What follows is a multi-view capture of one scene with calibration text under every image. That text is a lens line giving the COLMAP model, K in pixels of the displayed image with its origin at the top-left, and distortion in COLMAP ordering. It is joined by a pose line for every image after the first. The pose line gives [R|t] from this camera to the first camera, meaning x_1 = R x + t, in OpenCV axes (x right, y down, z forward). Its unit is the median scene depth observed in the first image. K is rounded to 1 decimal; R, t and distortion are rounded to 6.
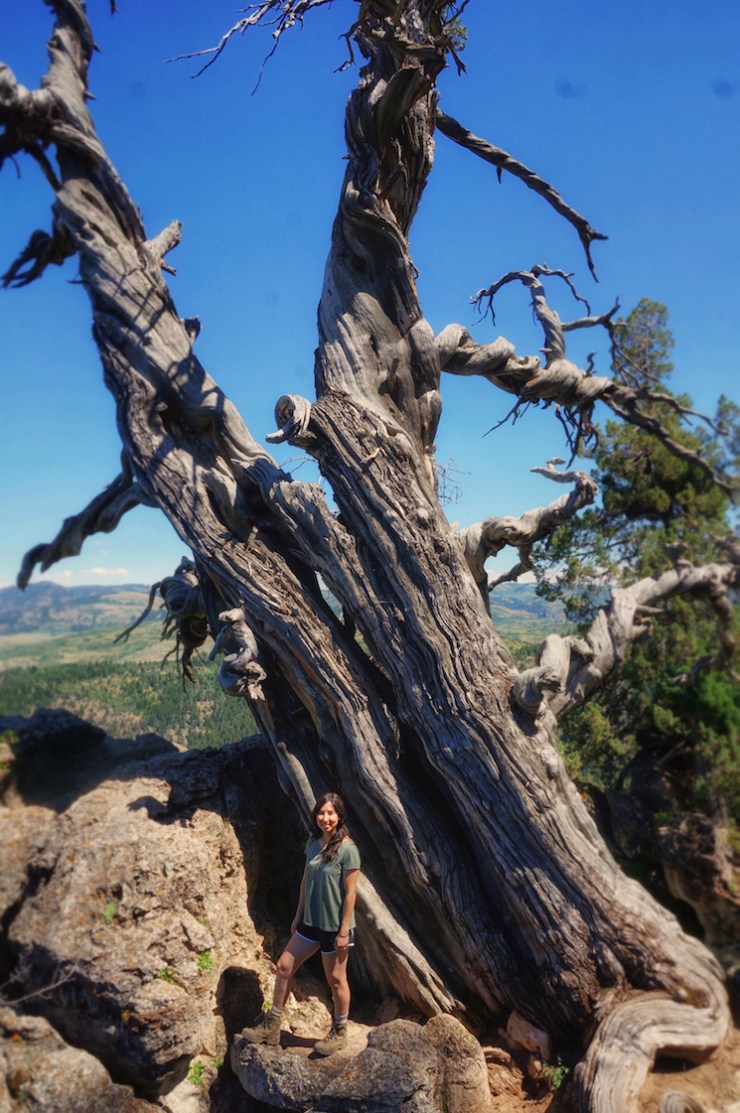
lens RADIAL K [[737.0, 0, 378.0], [0, 737.0, 546.5], [0, 0, 1]] dist [-0.040073, 0.024945]
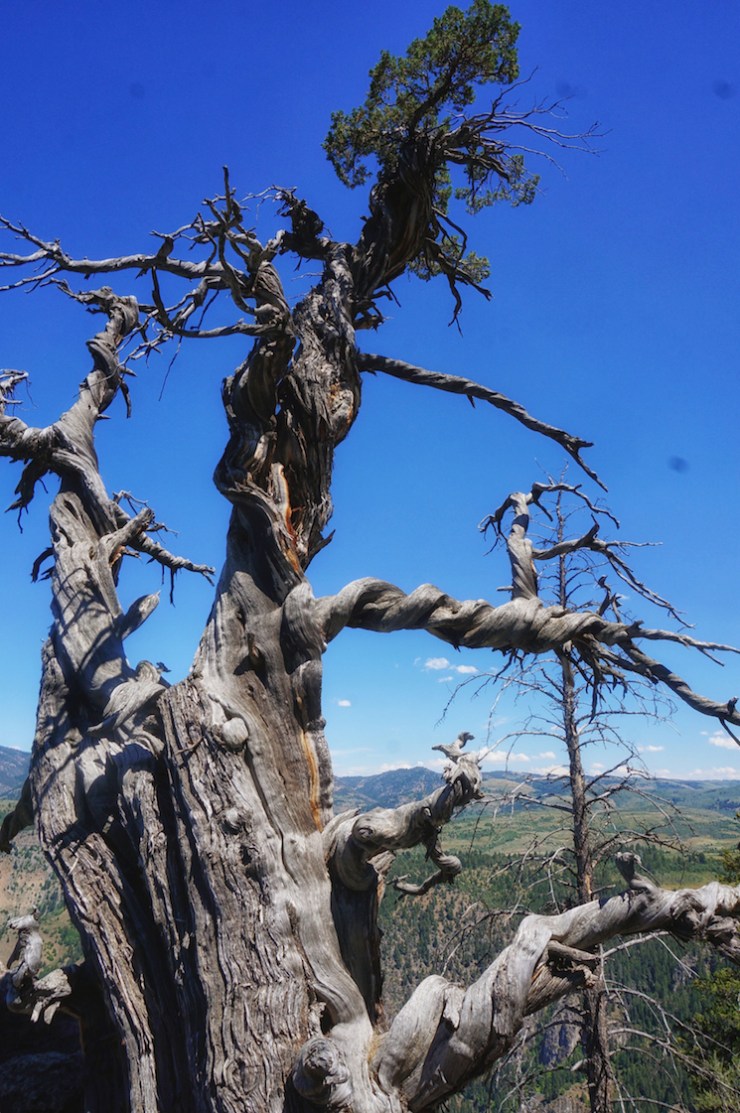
lens RADIAL K [[737.0, 0, 374.5], [0, 737.0, 555.9], [0, 0, 1]] dist [-0.040073, 0.024945]
pose [[0.884782, -0.107427, -0.453454, 0.568623], [-0.001869, 0.972240, -0.233978, -0.125125], [0.466002, 0.207867, 0.860019, 0.232104]]
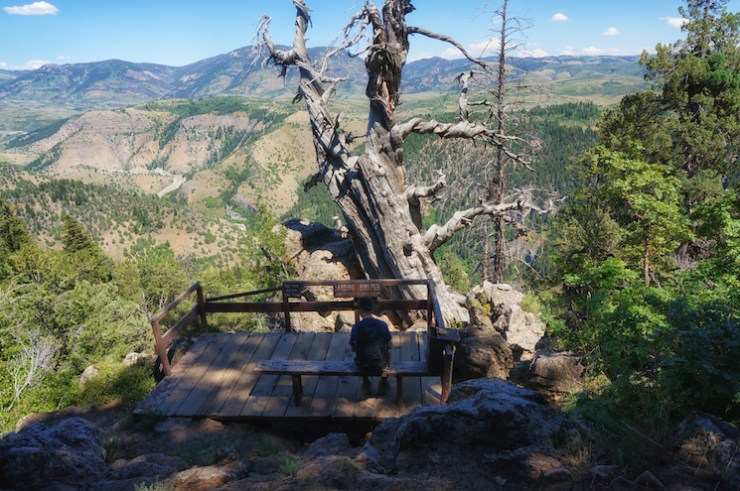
lens RADIAL K [[490.0, 0, 373.7], [0, 490.0, 249.7], [0, 0, 1]] dist [-0.040073, 0.024945]
pose [[0.854999, 0.157633, -0.494094, 1.093641], [0.063421, 0.913763, 0.401268, -0.664842], [0.514738, -0.374419, 0.771268, -0.852834]]
